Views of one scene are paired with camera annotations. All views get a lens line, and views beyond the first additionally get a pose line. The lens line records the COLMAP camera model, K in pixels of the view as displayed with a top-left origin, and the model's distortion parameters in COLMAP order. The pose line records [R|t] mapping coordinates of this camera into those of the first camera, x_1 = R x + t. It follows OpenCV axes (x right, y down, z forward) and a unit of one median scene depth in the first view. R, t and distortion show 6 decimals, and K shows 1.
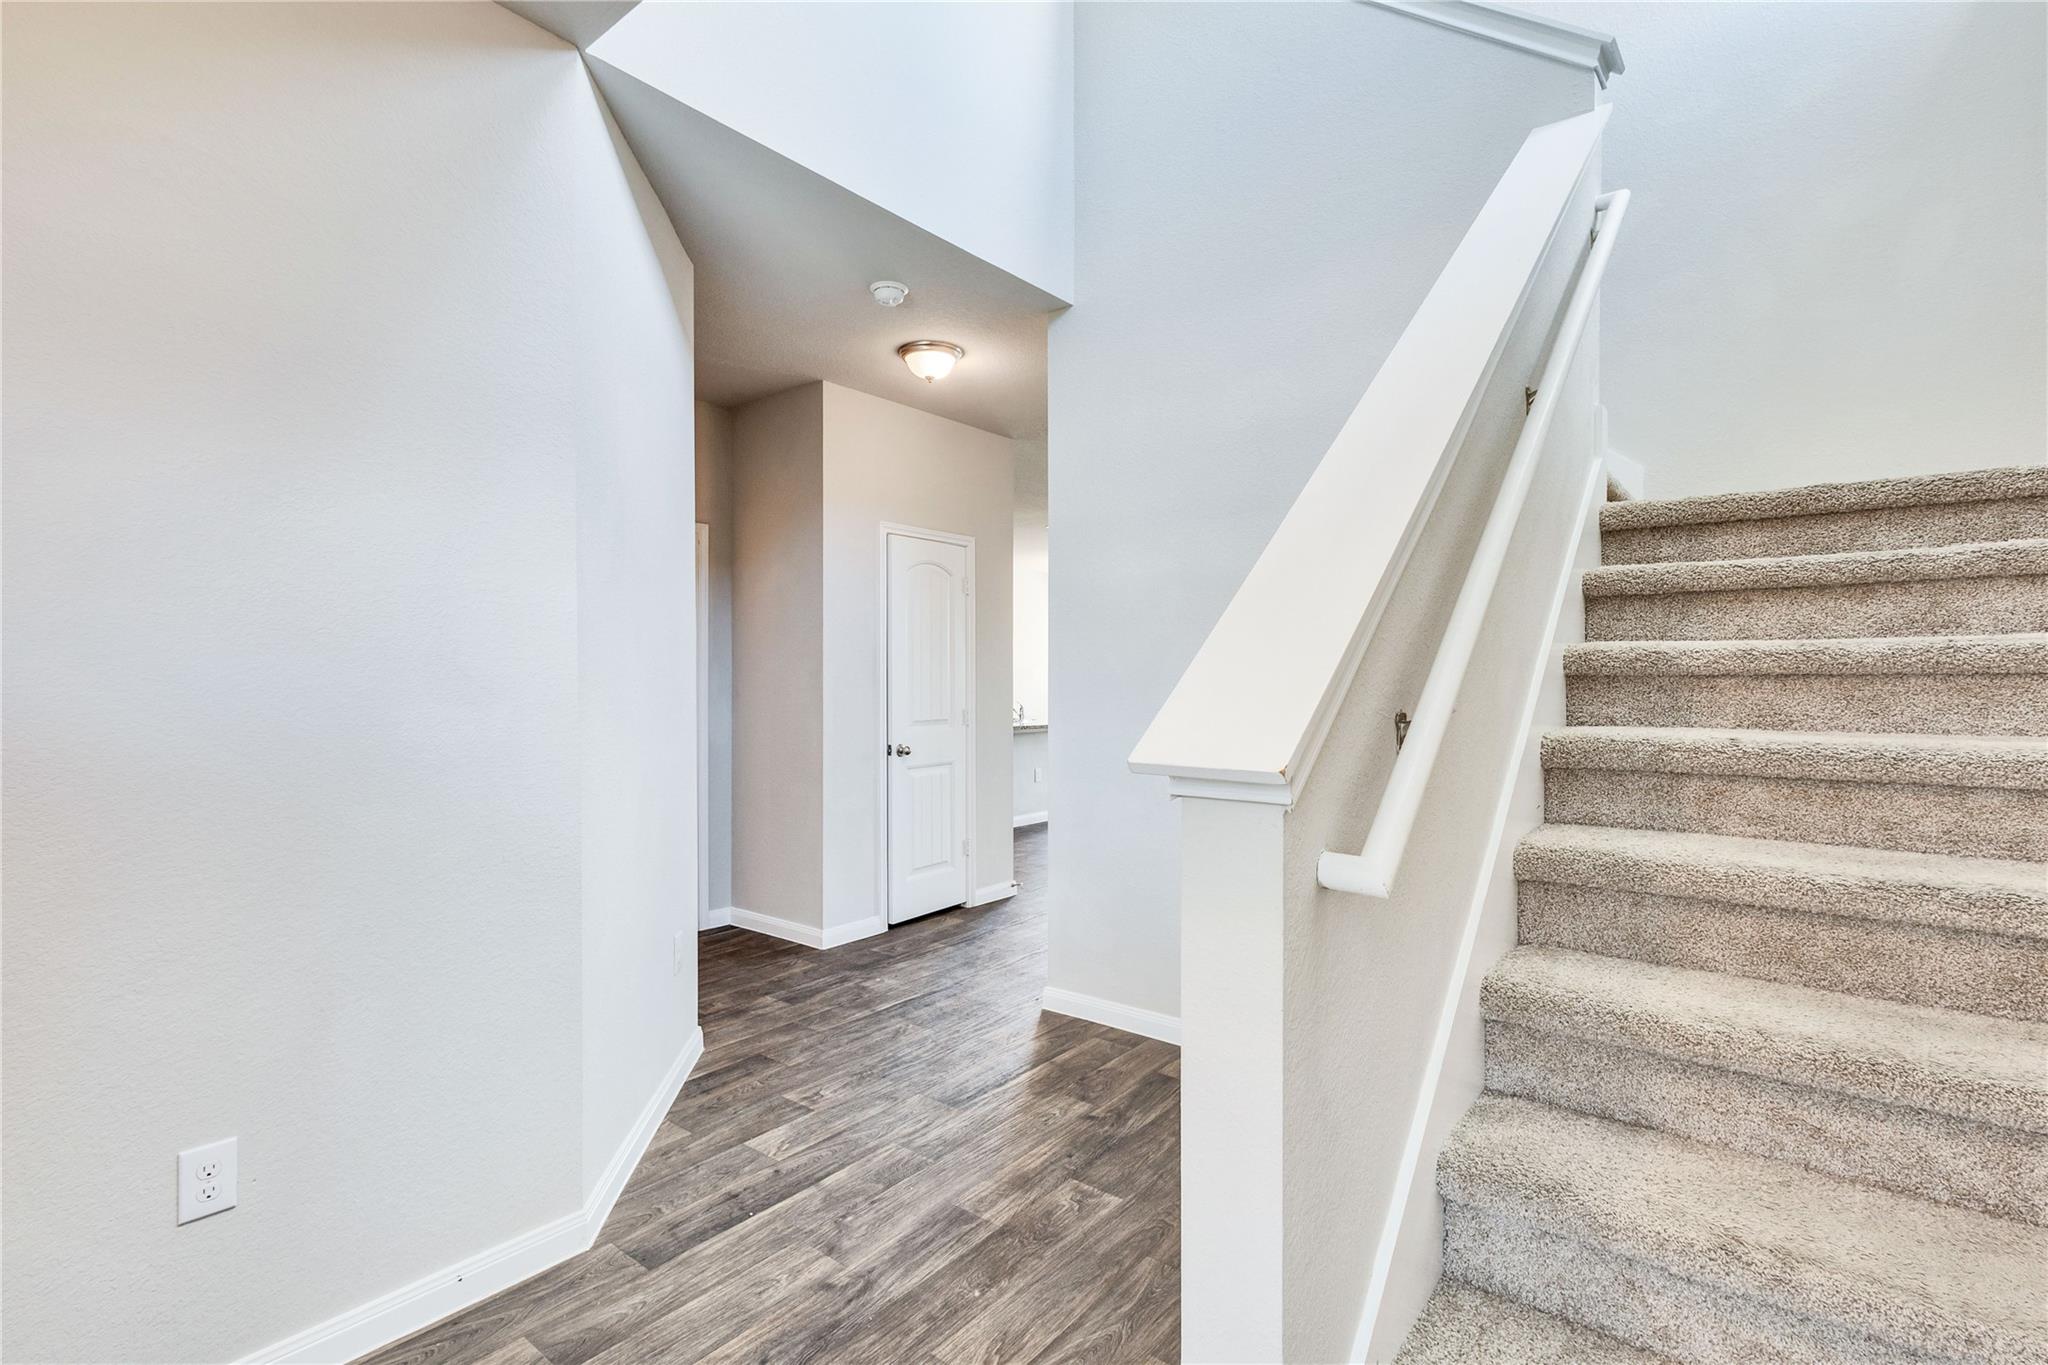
lens RADIAL K [[941.3, 0, 1024.0], [0, 941.3, 682.5], [0, 0, 1]] dist [-0.002873, -0.000331]
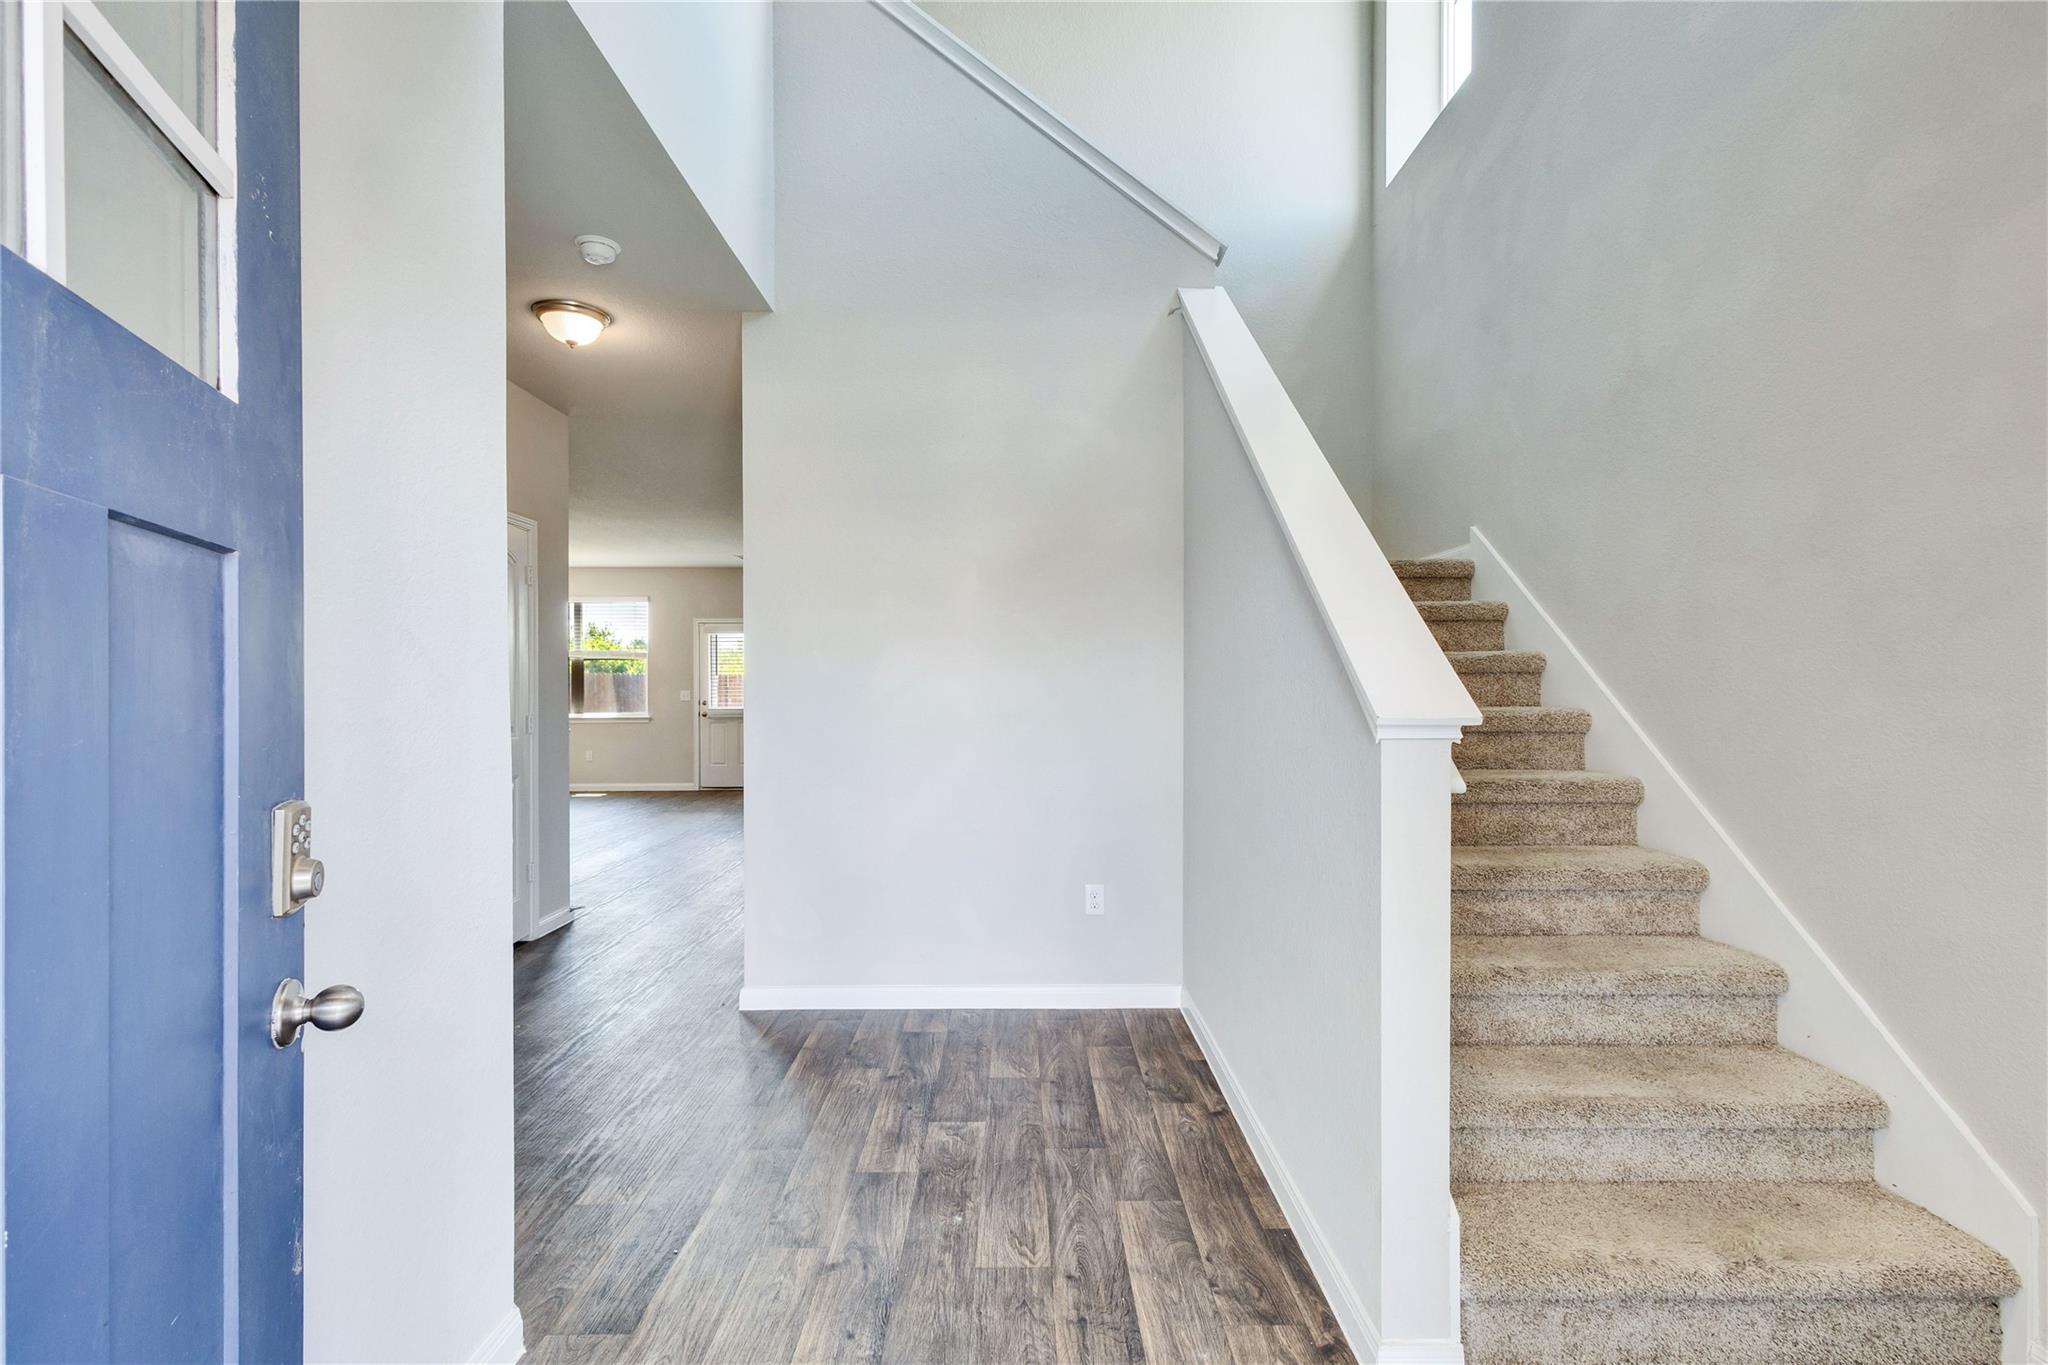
lens RADIAL K [[943.1, 0, 1024.0], [0, 943.1, 682.5], [0, 0, 1]] dist [0.009128, -0.000599]
pose [[0.779635, -0.000860, 0.626234, -0.612403], [0.007620, 0.999938, -0.008114, 0.019793], [-0.626188, 0.011098, 0.779593, 0.059989]]
